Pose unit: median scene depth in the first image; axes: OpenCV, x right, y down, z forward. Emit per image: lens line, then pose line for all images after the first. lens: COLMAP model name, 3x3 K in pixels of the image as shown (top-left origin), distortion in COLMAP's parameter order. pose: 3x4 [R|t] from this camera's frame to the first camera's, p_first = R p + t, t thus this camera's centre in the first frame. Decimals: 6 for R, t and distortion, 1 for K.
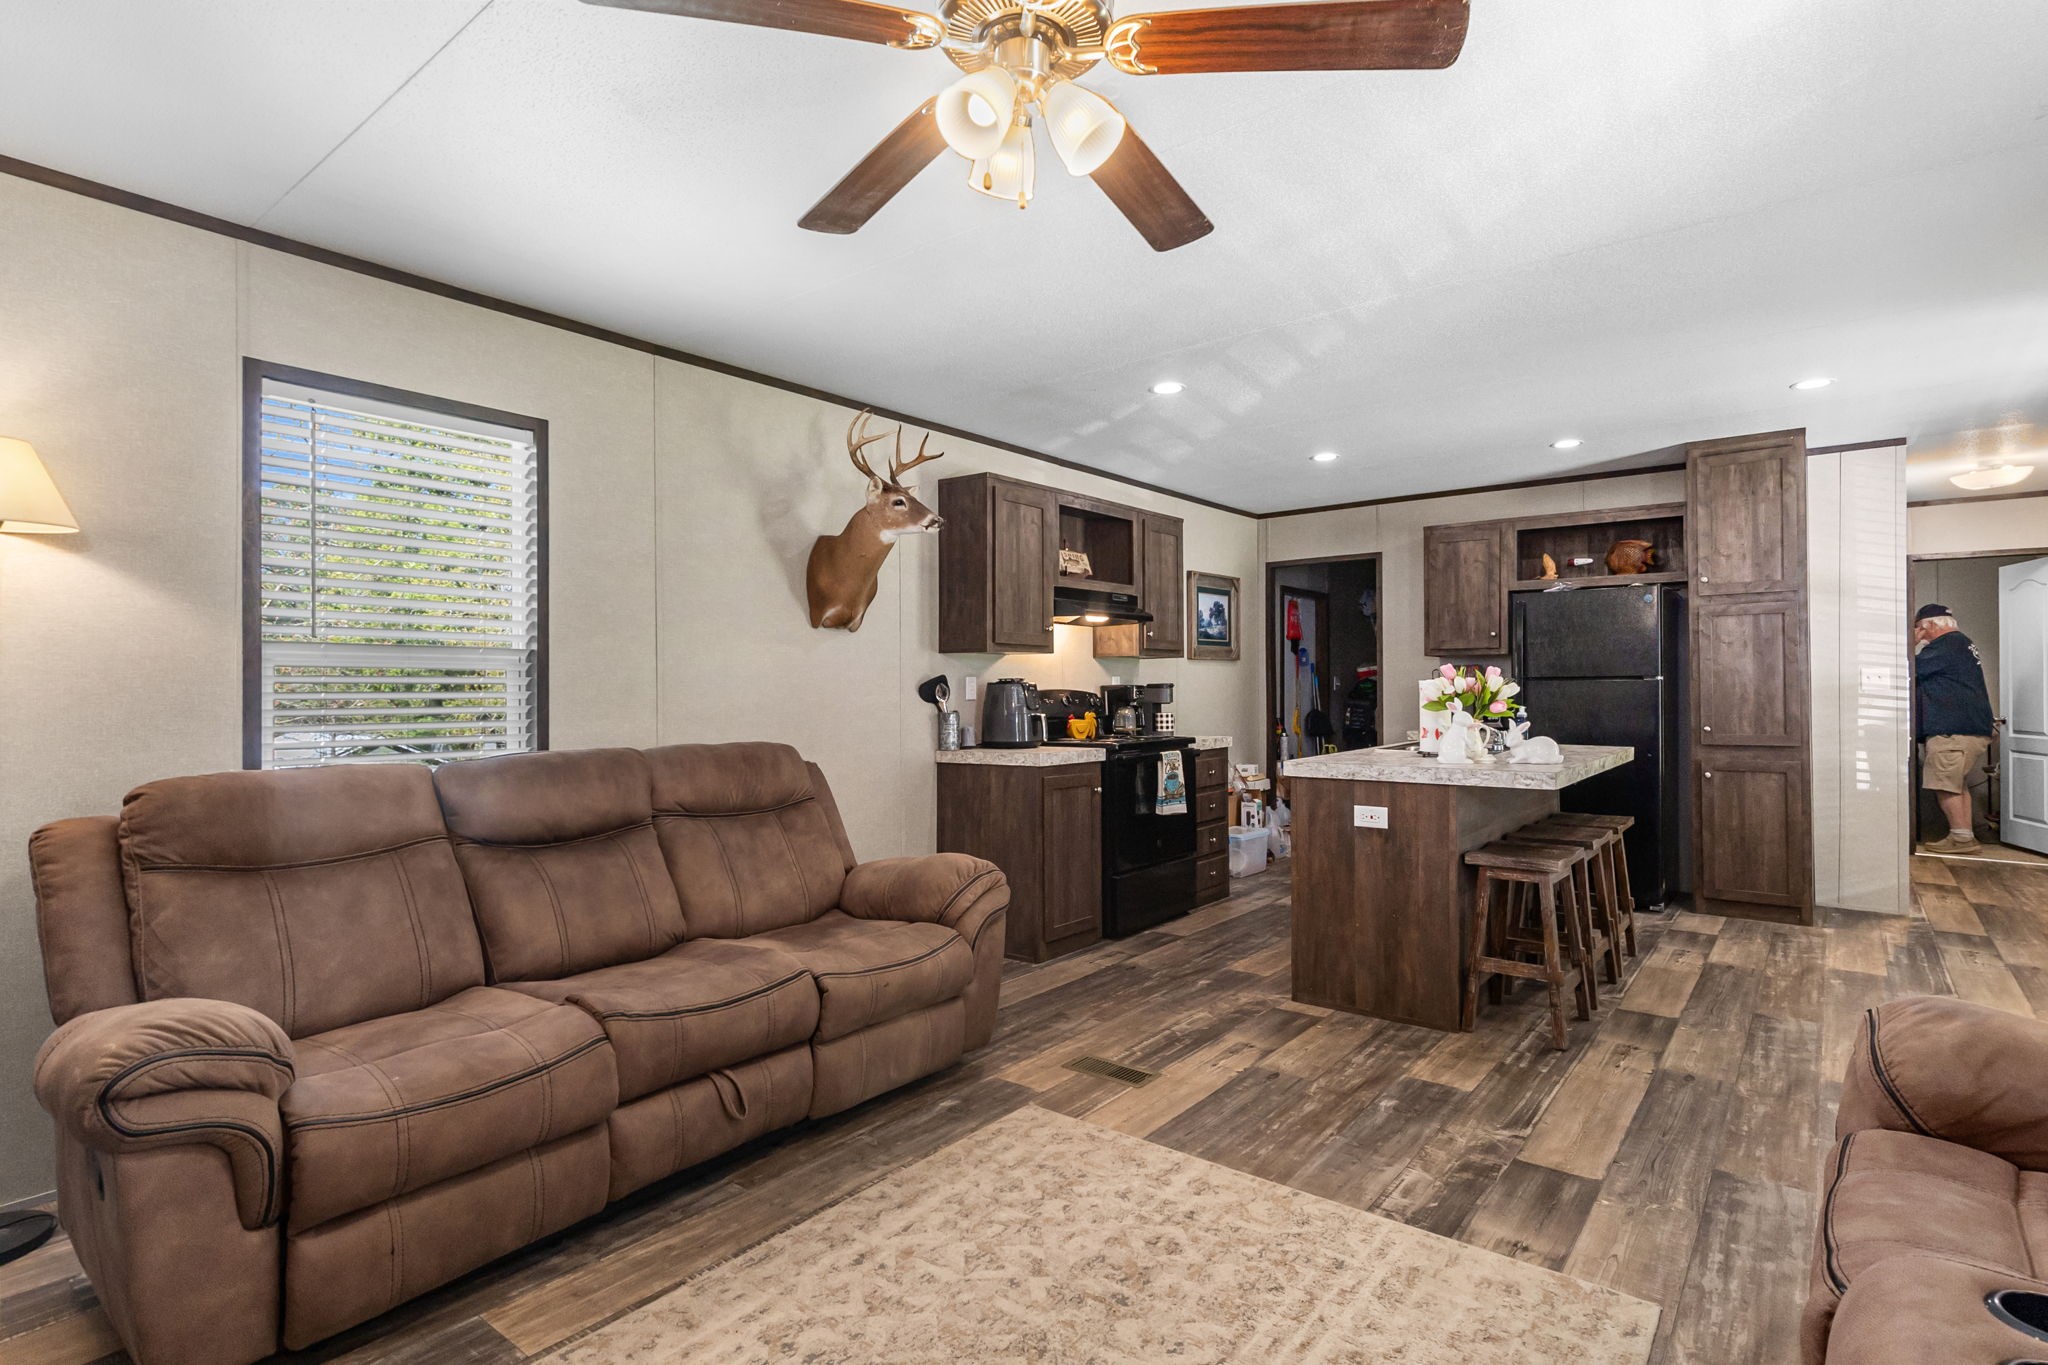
lens RADIAL K [[1012.2, 0, 1031.0], [0, 1012.2, 685.6], [0, 0, 1]] dist [0.002727, 0.000456]
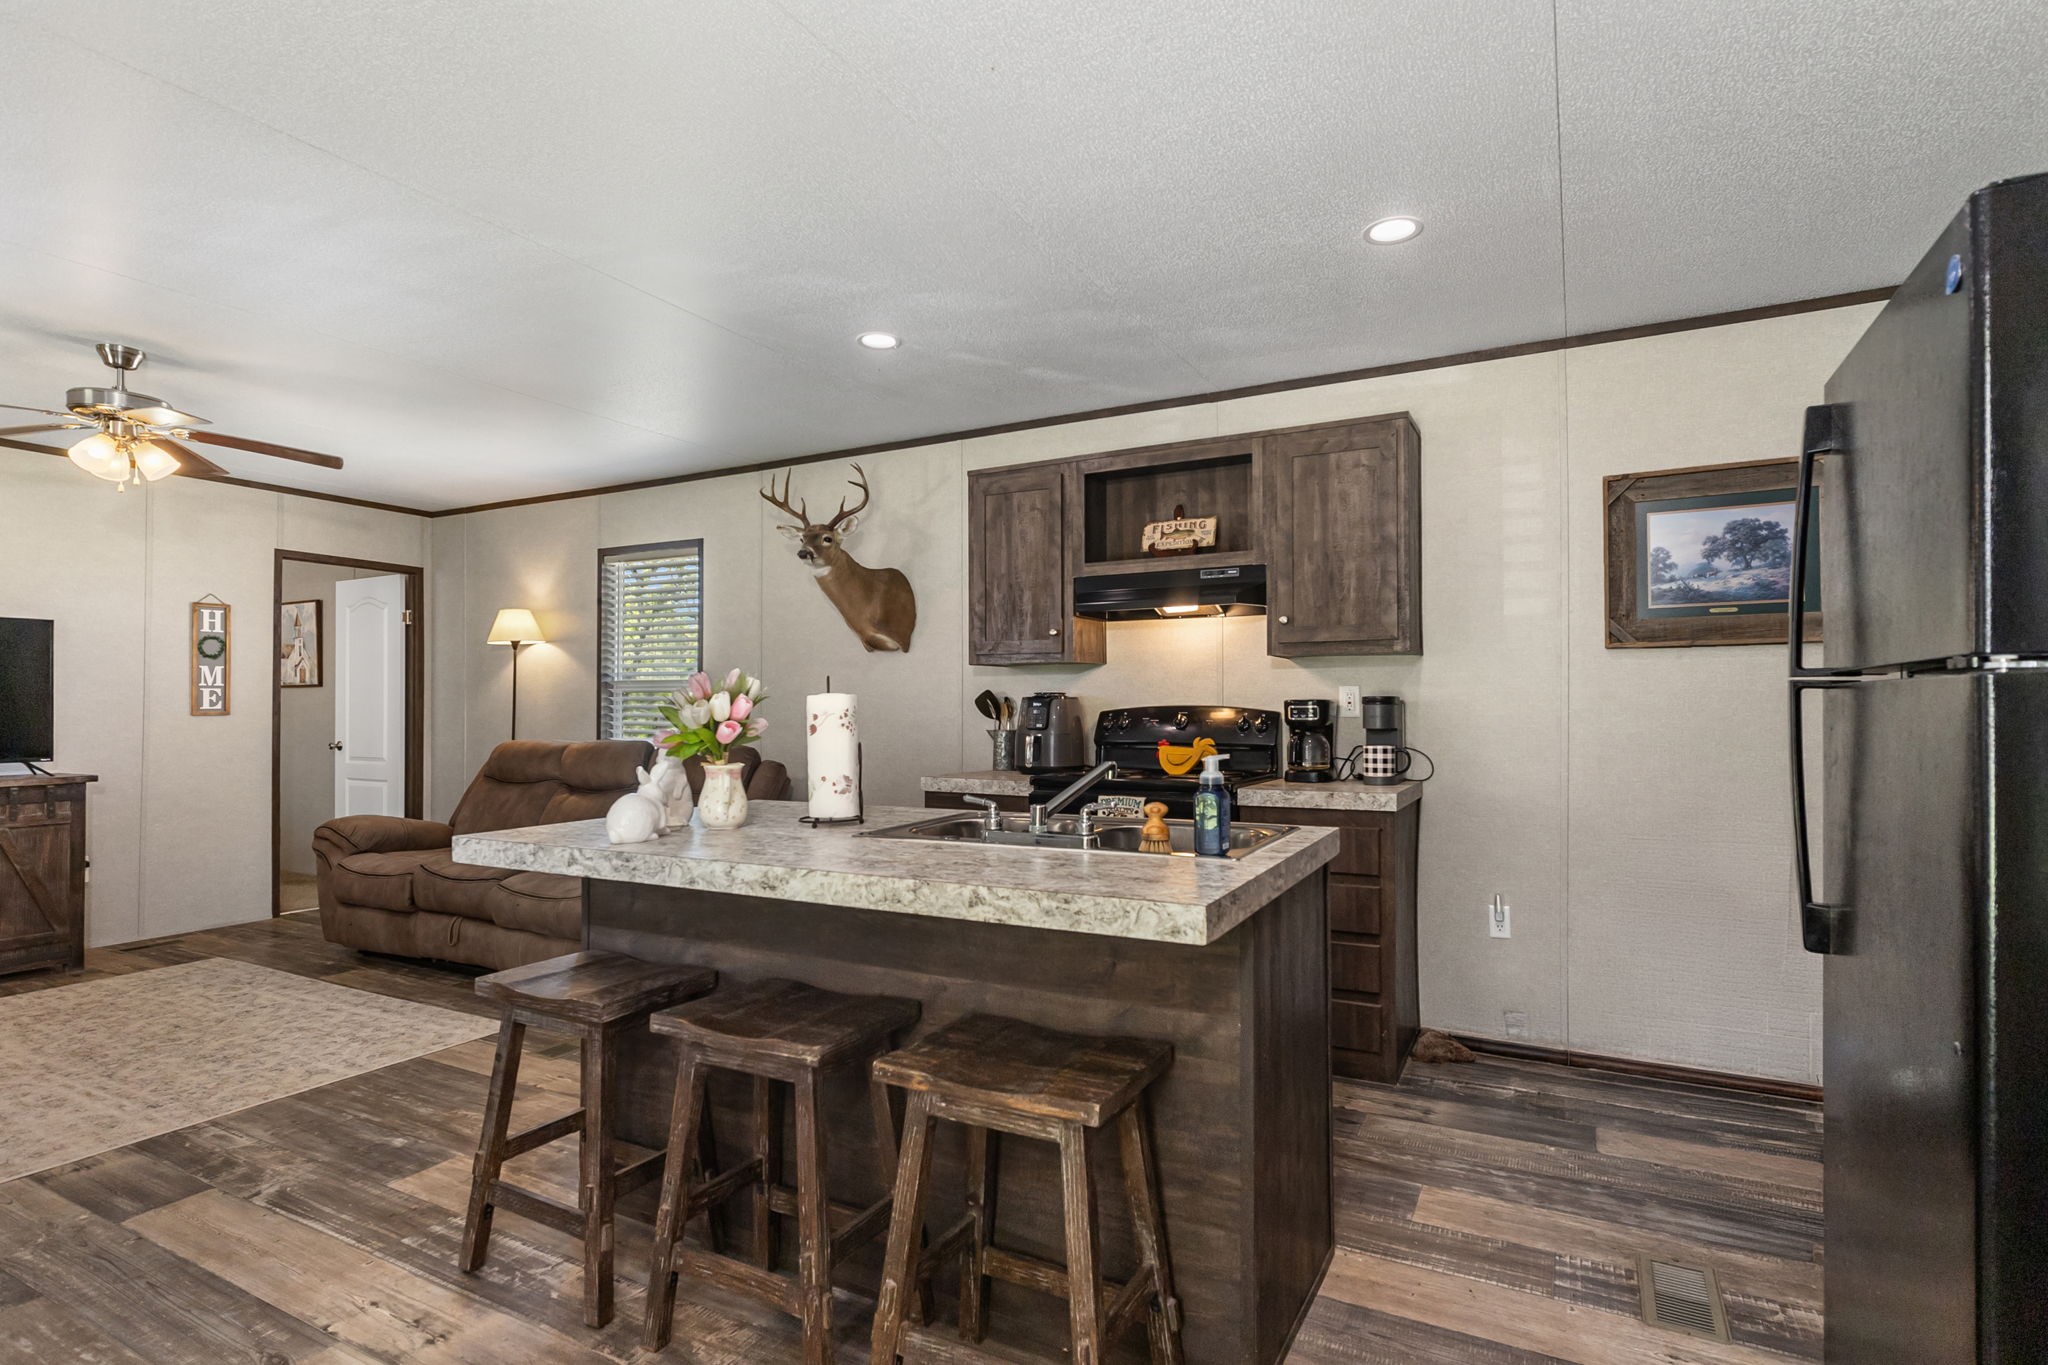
lens RADIAL K [[1020.7, 0, 1030.5], [0, 1020.7, 691.6], [0, 0, 1]] dist [-0.000668, -0.000030]
pose [[0.178388, -0.008259, -0.983926, 1.541083], [0.003768, 0.999963, -0.007710, -0.003048], [0.983953, -0.002332, 0.178413, 1.548614]]
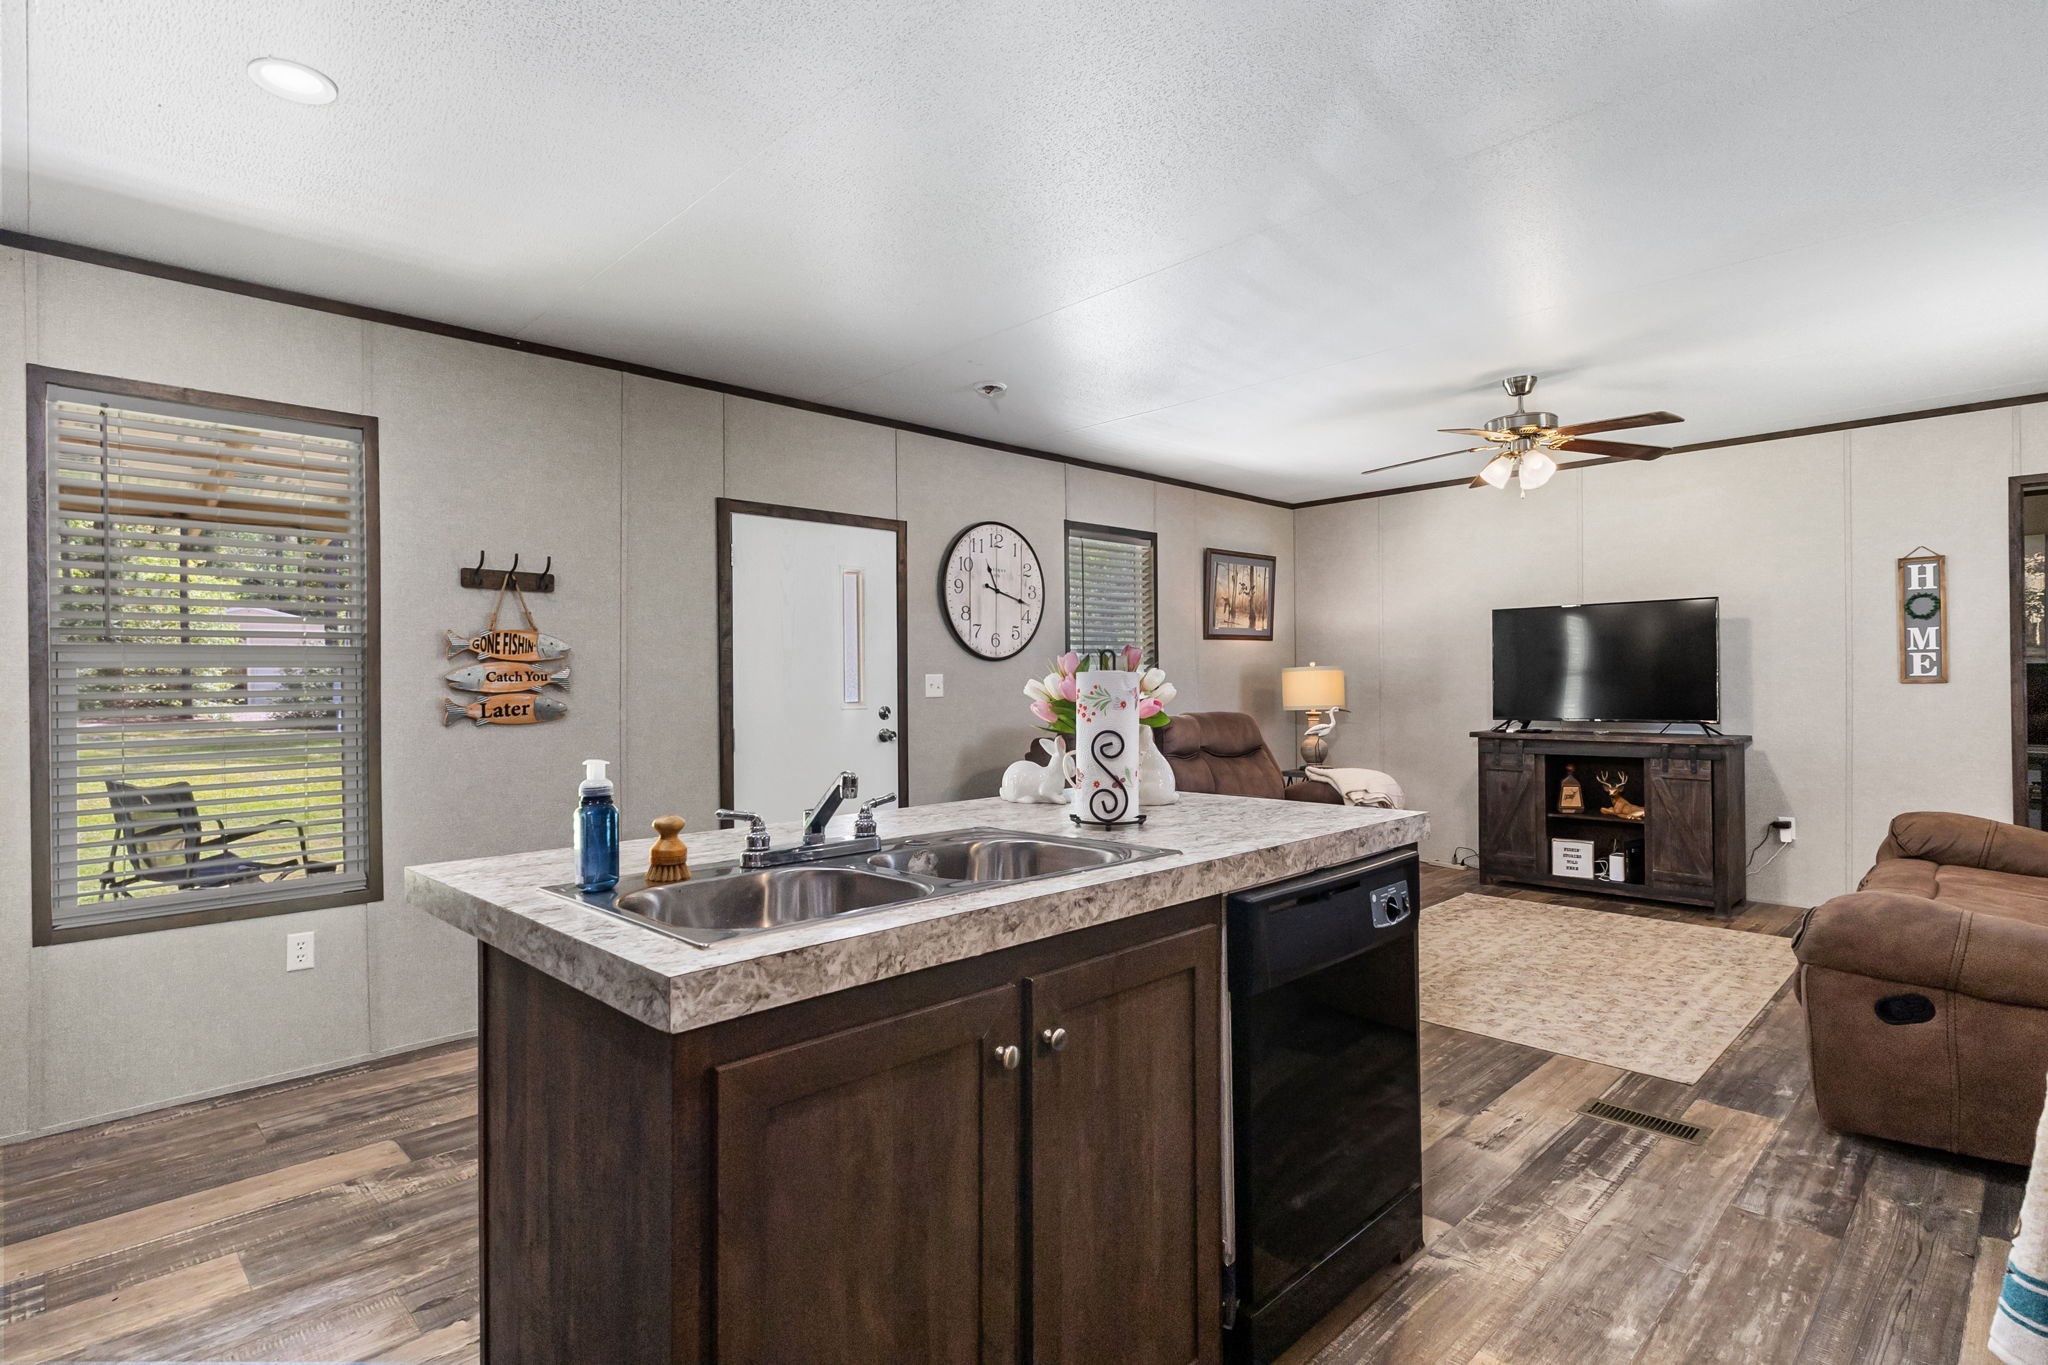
lens RADIAL K [[1018.7, 0, 1028.0], [0, 1018.7, 677.0], [0, 0, 1]] dist [-0.001004, 0.000779]
pose [[-0.992196, 0.014950, 0.123789, 0.579718], [0.014300, 0.999879, -0.006135, 0.000182], [-0.123865, -0.004316, -0.992290, 2.301784]]
